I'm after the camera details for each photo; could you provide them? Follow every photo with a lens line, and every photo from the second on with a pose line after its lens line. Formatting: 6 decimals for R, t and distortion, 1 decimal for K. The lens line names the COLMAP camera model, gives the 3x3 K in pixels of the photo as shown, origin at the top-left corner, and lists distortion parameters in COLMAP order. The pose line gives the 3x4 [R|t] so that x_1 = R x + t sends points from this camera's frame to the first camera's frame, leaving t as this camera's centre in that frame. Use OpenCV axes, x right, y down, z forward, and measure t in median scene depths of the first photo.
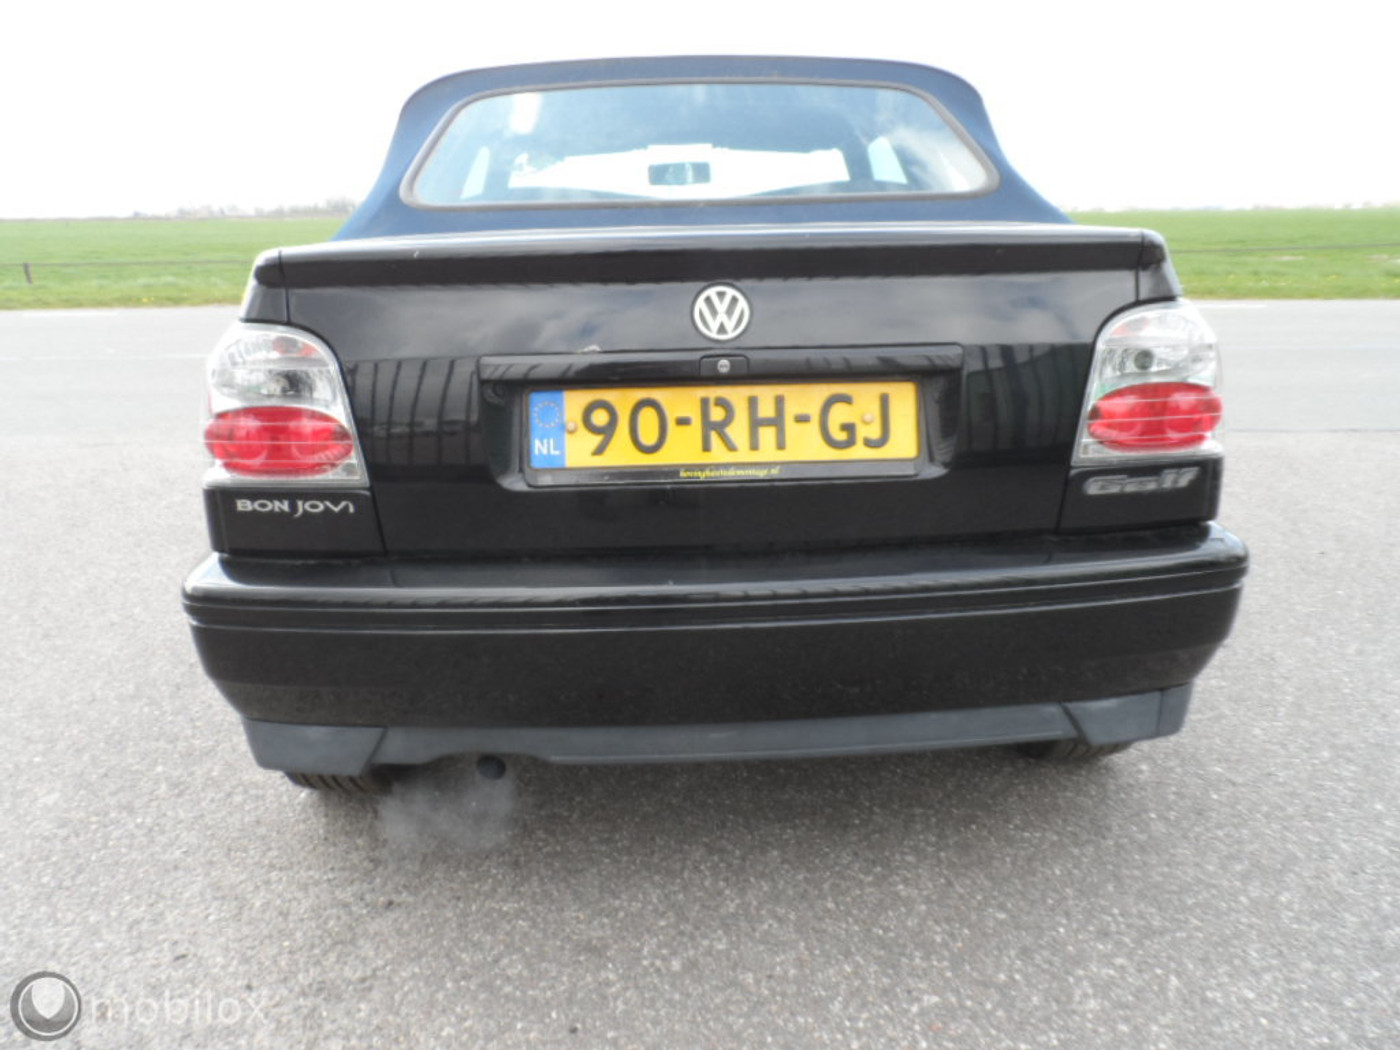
lens RADIAL K [[1057.9, 0, 700.0], [0, 1057.9, 525.0], [0, 0, 1]] dist [0.001254, 0.001499]
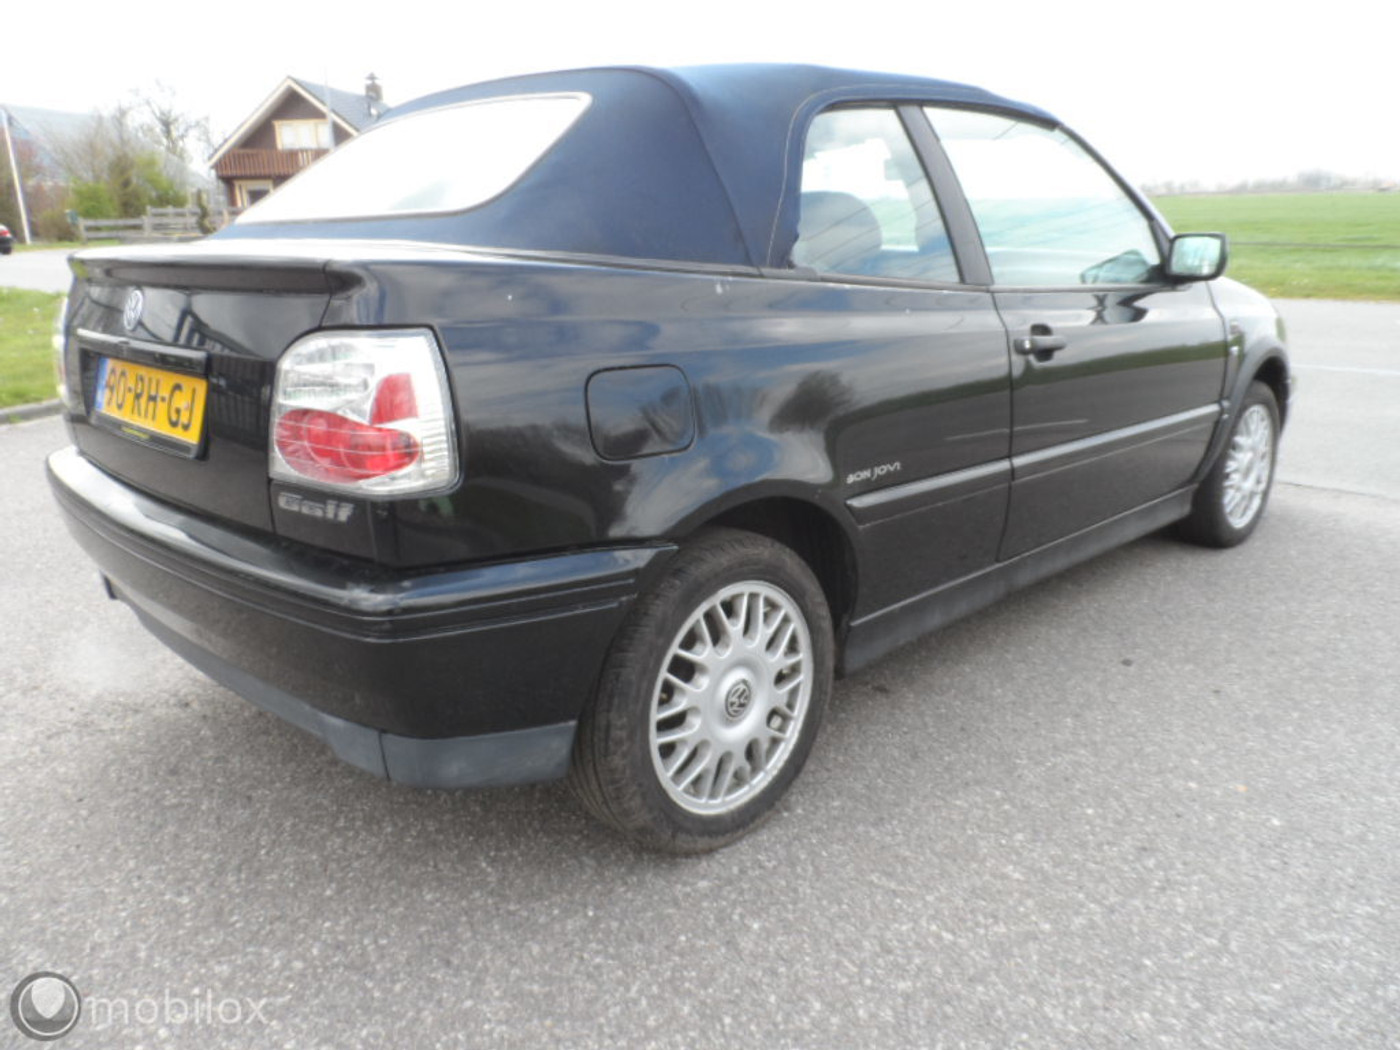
lens RADIAL K [[1057.9, 0, 700.0], [0, 1057.9, 525.0], [0, 0, 1]] dist [0.001254, 0.001499]
pose [[0.675964, 0.208302, -0.706882, 1.396495], [-0.193834, 0.975701, 0.102161, -0.199871], [0.710986, 0.067960, 0.699914, 0.567458]]
